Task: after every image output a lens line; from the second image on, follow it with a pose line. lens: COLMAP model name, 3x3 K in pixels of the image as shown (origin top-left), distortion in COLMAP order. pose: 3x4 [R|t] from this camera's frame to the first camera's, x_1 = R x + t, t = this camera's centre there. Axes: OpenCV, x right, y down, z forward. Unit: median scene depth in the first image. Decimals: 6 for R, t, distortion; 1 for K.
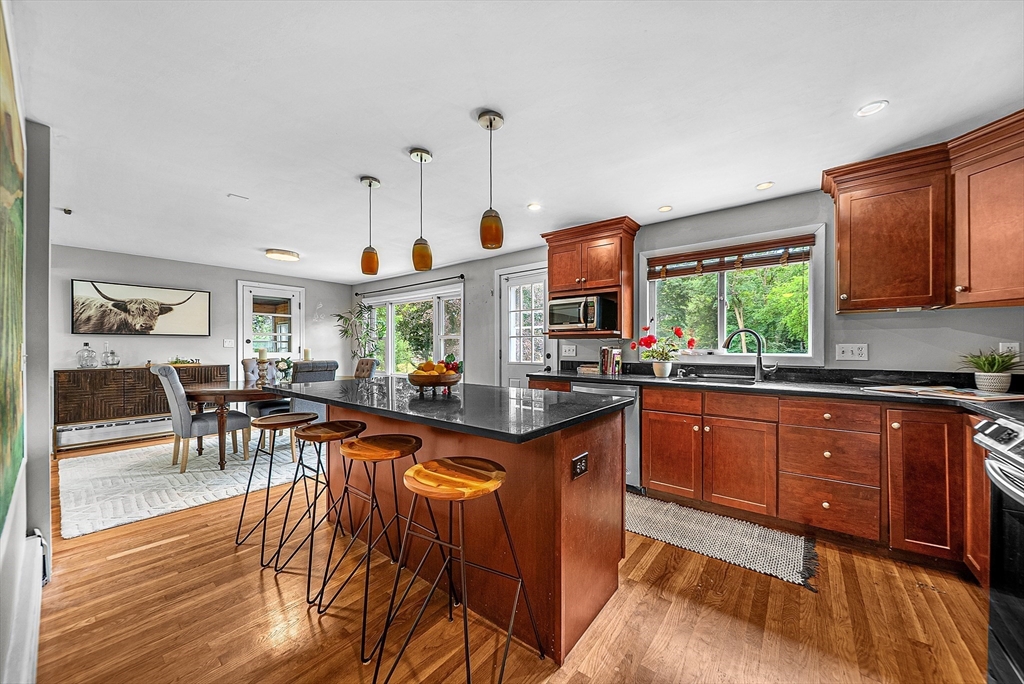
lens RADIAL K [[373.9, 0, 510.4], [0, 373.9, 345.2], [0, 0, 1]] dist [-0.000900, -0.000077]
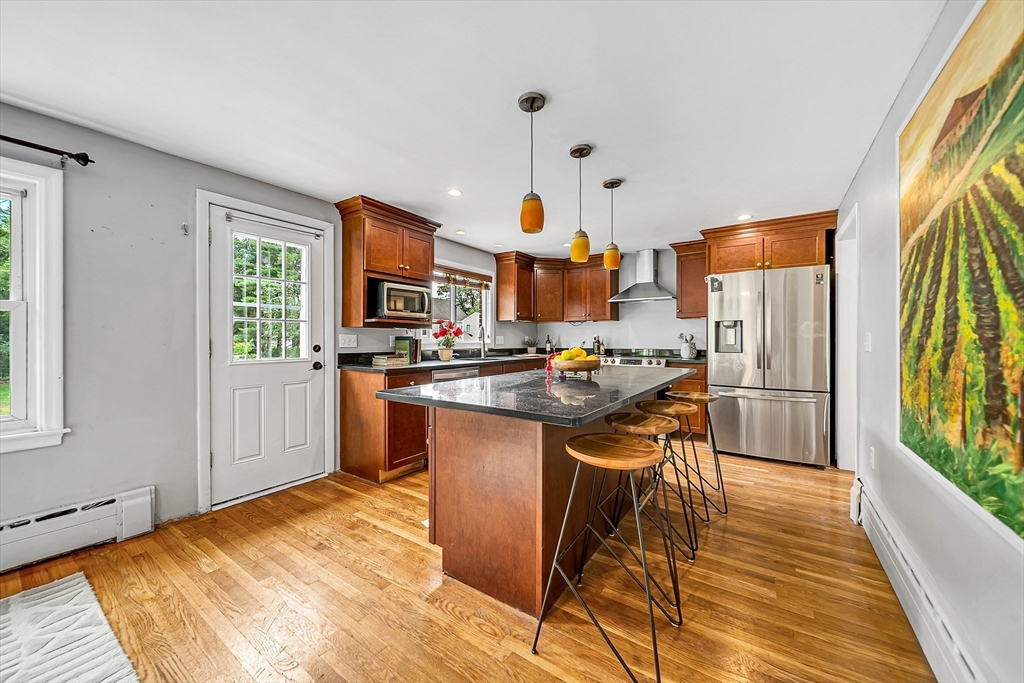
lens RADIAL K [[373.9, 0, 518.5], [0, 373.9, 340.2], [0, 0, 1]] dist [-0.000900, -0.000077]
pose [[-0.095783, -0.000510, 0.995402, -0.633213], [-0.002607, 0.999997, 0.000261, 0.010806], [-0.995399, -0.002570, -0.095784, 0.630374]]
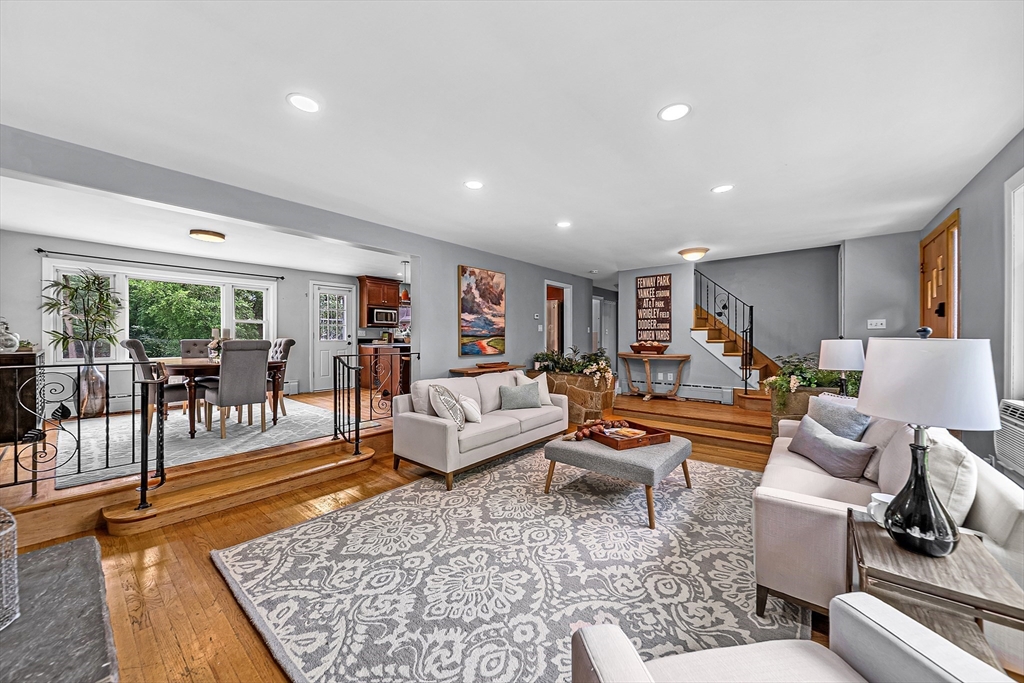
lens RADIAL K [[373.9, 0, 506.5], [0, 373.9, 340.5], [0, 0, 1]] dist [-0.000900, -0.000077]
pose [[0.003742, -0.000737, 0.999993, -1.627324], [0.000161, 1.000000, 0.000736, 0.045607], [-0.999993, 0.000158, 0.003742, 0.205469]]
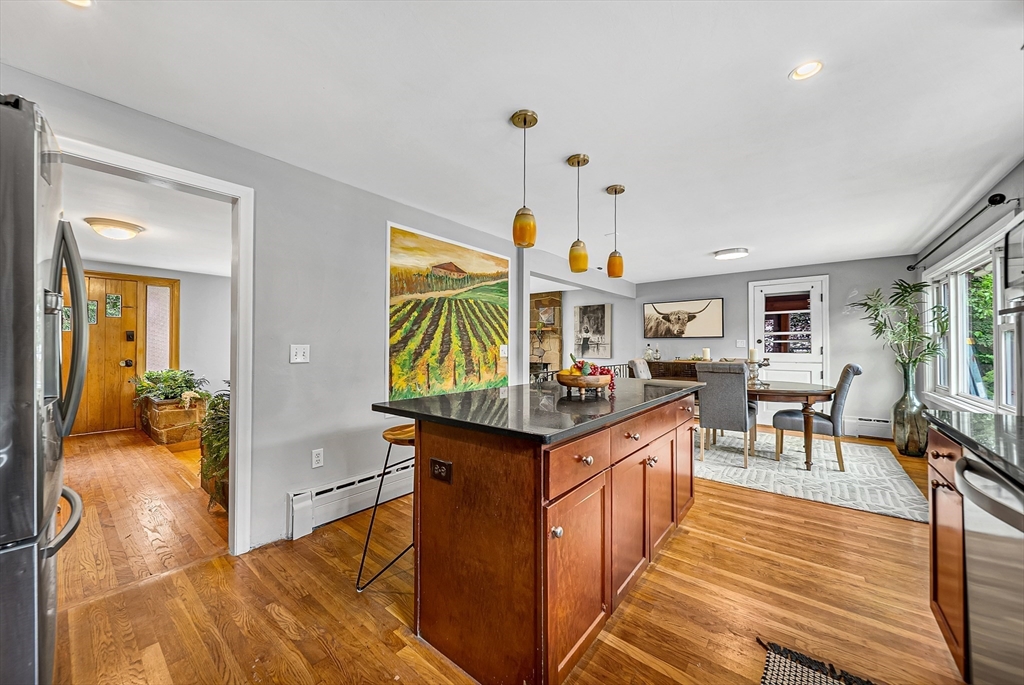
lens RADIAL K [[373.9, 0, 510.0], [0, 373.9, 343.9], [0, 0, 1]] dist [-0.000900, -0.000077]
pose [[0.009878, -0.008058, -0.999919, 0.351007], [0.001290, 0.999967, -0.008046, 0.003942], [0.999950, -0.001210, 0.009888, 0.396493]]
